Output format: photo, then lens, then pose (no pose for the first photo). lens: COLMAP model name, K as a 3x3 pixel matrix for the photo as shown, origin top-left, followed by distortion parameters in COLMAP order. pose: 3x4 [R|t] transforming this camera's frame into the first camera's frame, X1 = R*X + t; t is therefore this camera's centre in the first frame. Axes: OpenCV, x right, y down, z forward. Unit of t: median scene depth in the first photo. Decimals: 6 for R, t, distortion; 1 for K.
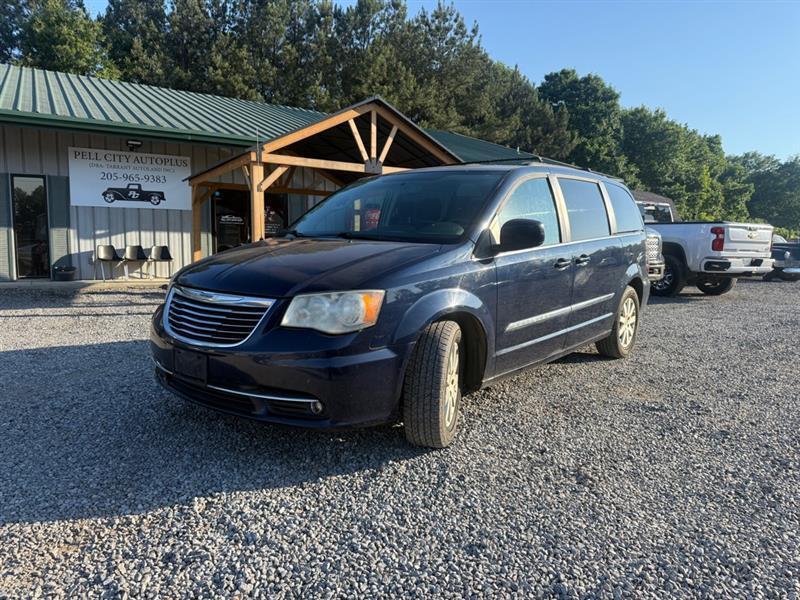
lens RADIAL K [[562.0, 0, 399.4], [0, 562.0, 303.8], [0, 0, 1]] dist [-0.002341, -0.004399]
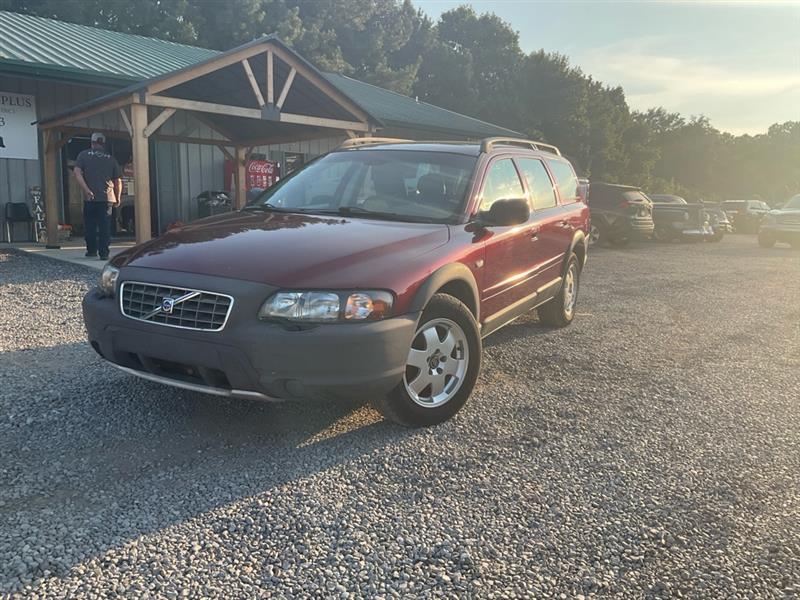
lens RADIAL K [[657.1, 0, 396.9], [0, 657.1, 300.3], [0, 0, 1]] dist [0.072055, -0.152712]
pose [[0.982575, -0.022194, 0.184536, -0.035004], [0.016186, 0.999291, 0.034000, 0.017935], [-0.185160, -0.030421, 0.982237, -0.069524]]
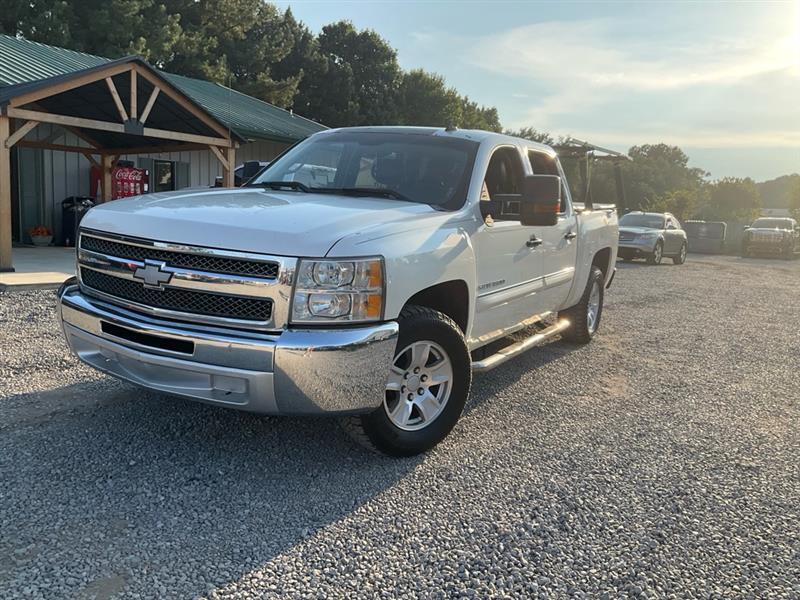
lens RADIAL K [[663.7, 0, 398.9], [0, 663.7, 298.4], [0, 0, 1]] dist [0.035935, -0.089497]
pose [[0.936639, -0.016545, 0.349905, -0.017678], [0.009996, 0.999740, 0.020512, 0.020754], [-0.350153, -0.015715, 0.936561, -0.164175]]
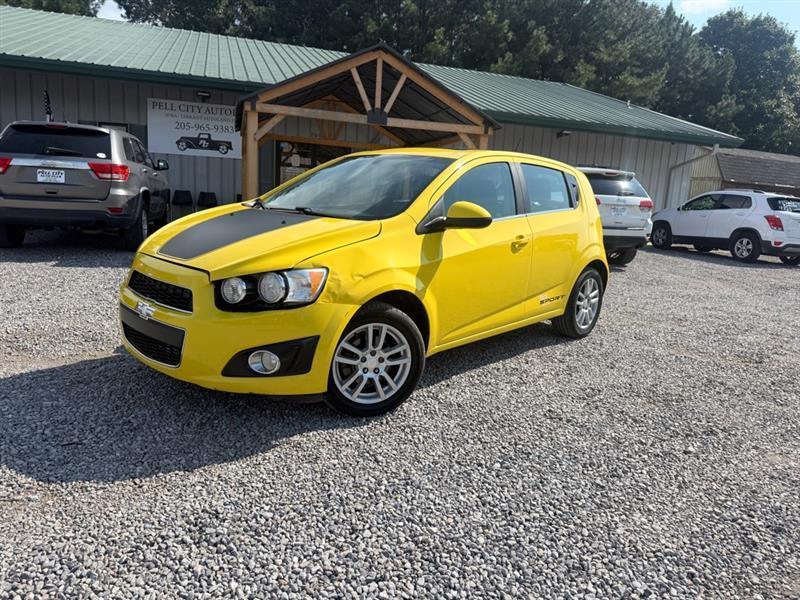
lens RADIAL K [[558.1, 0, 400.2], [0, 558.1, 297.8], [0, 0, 1]] dist [0.004671, -0.004013]
pose [[0.965666, 0.088617, -0.244207, 0.179817], [-0.073062, 0.994721, 0.072053, -0.005336], [0.249303, -0.051736, 0.967043, 0.045014]]
